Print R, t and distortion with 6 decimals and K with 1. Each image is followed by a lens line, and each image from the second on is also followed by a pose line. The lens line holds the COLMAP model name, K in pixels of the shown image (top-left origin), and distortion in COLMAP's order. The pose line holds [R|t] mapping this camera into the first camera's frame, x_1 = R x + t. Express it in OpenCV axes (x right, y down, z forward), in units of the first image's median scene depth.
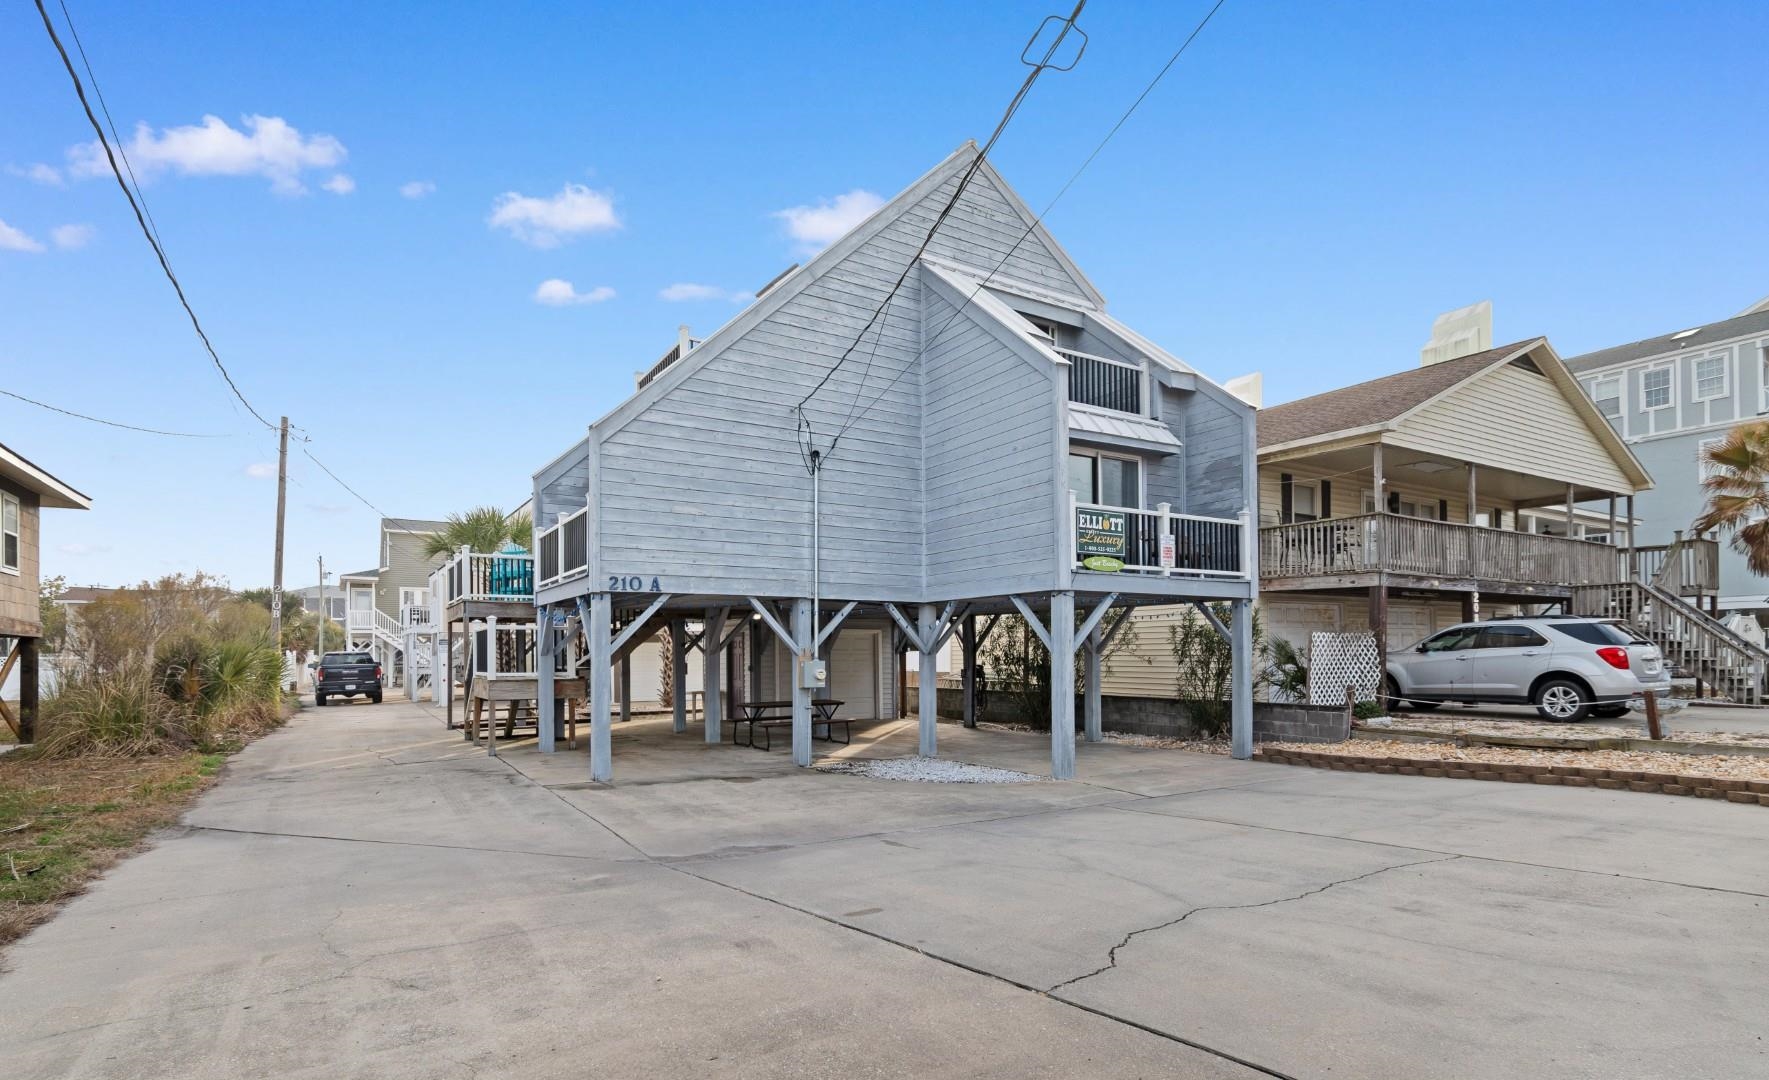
lens RADIAL K [[881.4, 0, 855.5], [0, 881.4, 647.1], [0, 0, 1]] dist [-0.002242, -0.000421]
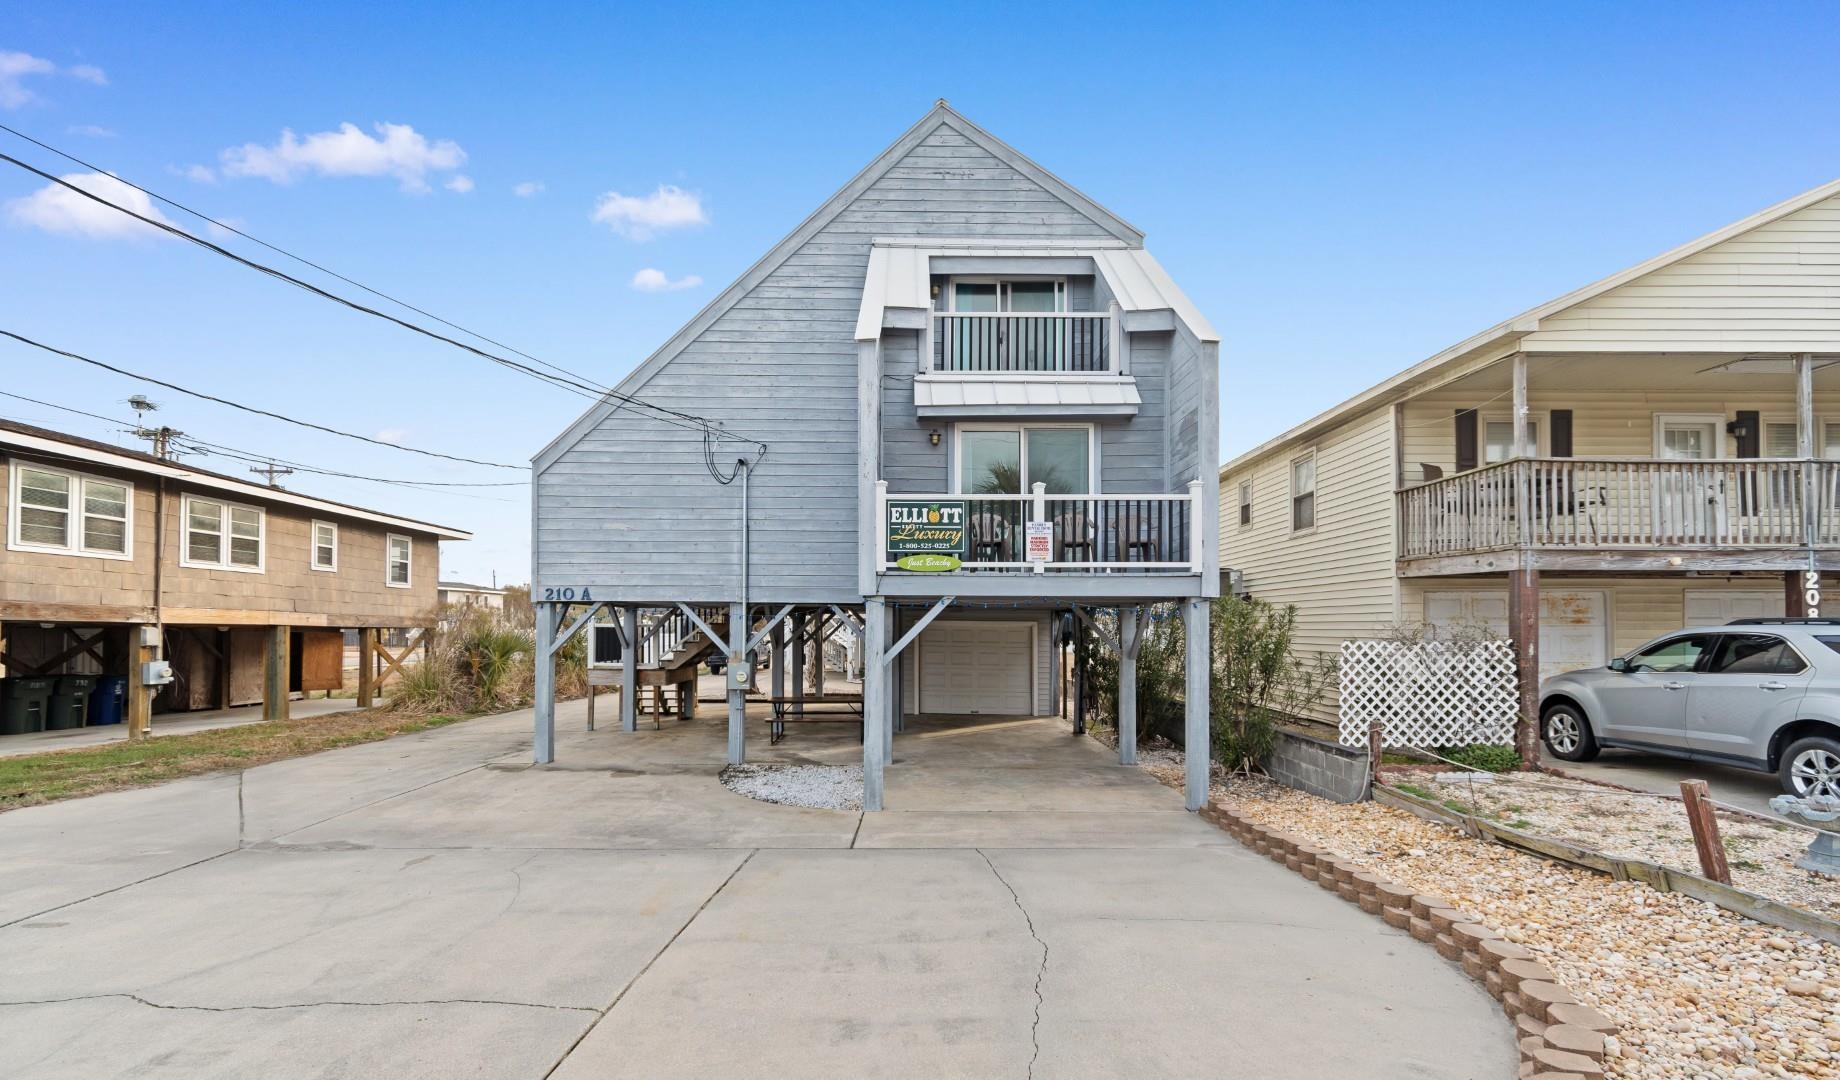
lens RADIAL K [[813.7, 0, 911.8], [0, 813.7, 616.4], [0, 0, 1]] dist [-0.000162, 0.000169]
pose [[0.856445, 0.001703, -0.516236, 0.631063], [-0.003809, 0.999988, -0.003021, -0.037916], [0.516225, 0.004554, 0.856441, 0.296702]]
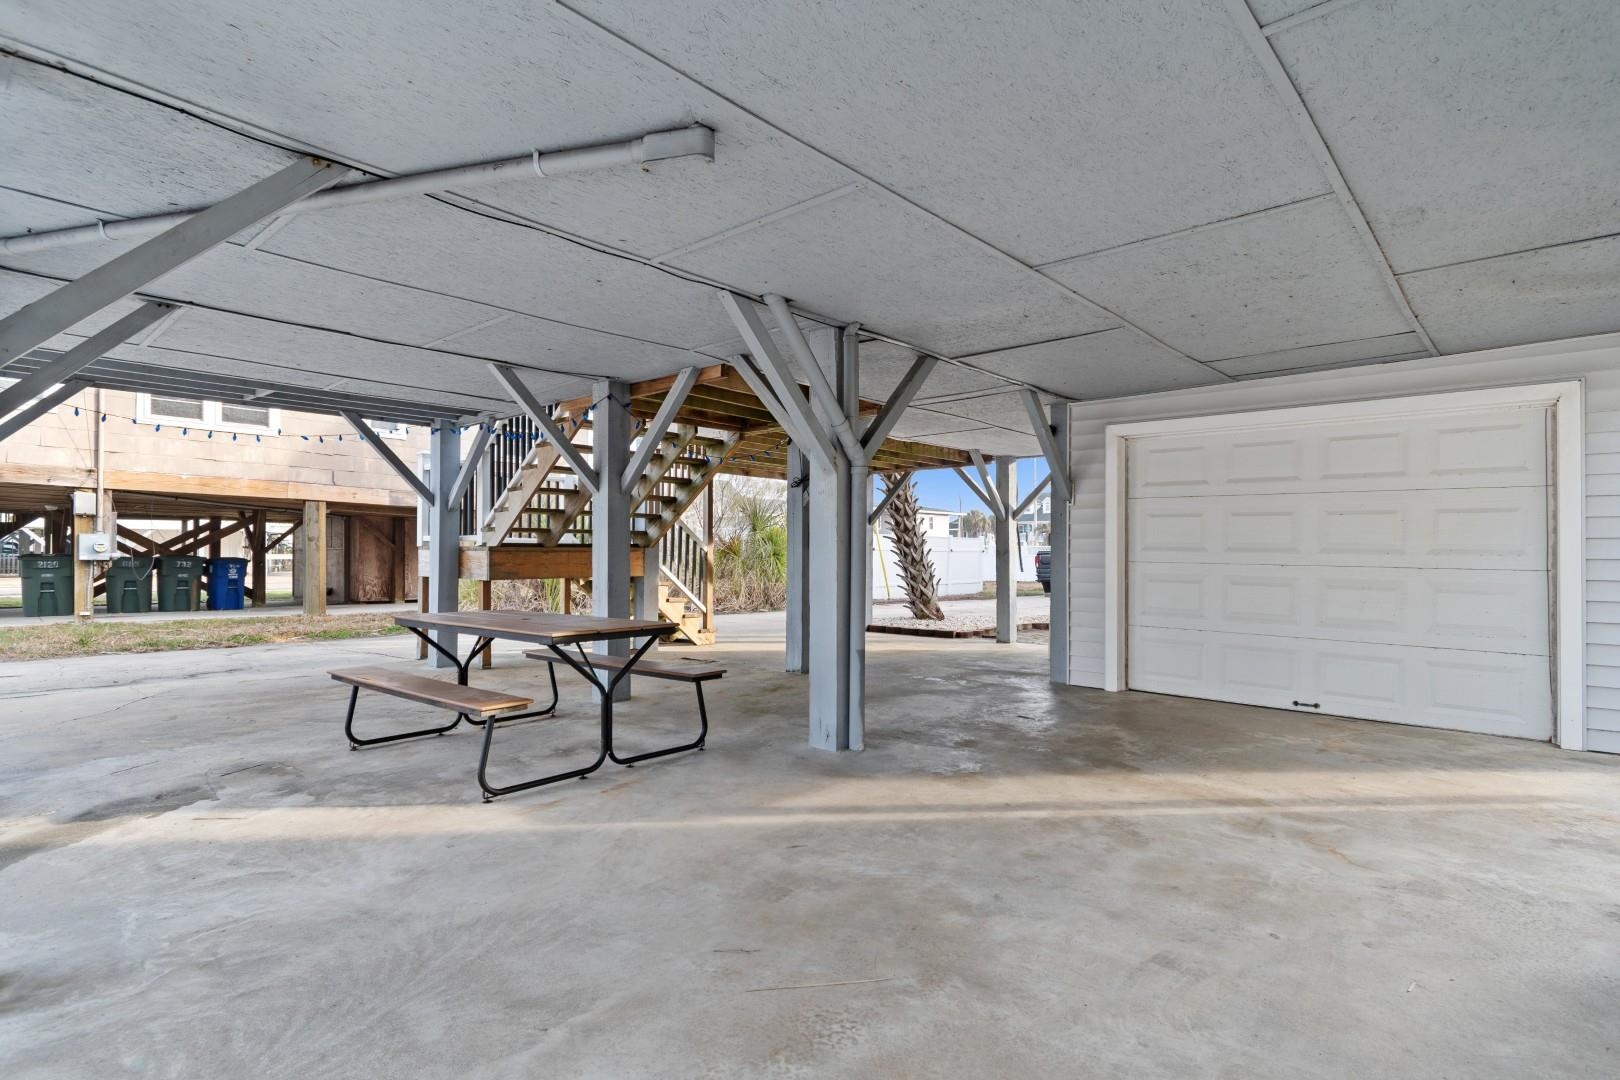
lens RADIAL K [[811.5, 0, 809.5], [0, 811.5, 550.4], [0, 0, 1]] dist [0.002416, 0.000274]
pose [[0.309261, 0.002432, -0.950974, 0.302416], [0.001213, 0.999995, 0.002952, 0.045651], [0.950976, -0.002067, 0.309257, 1.246661]]
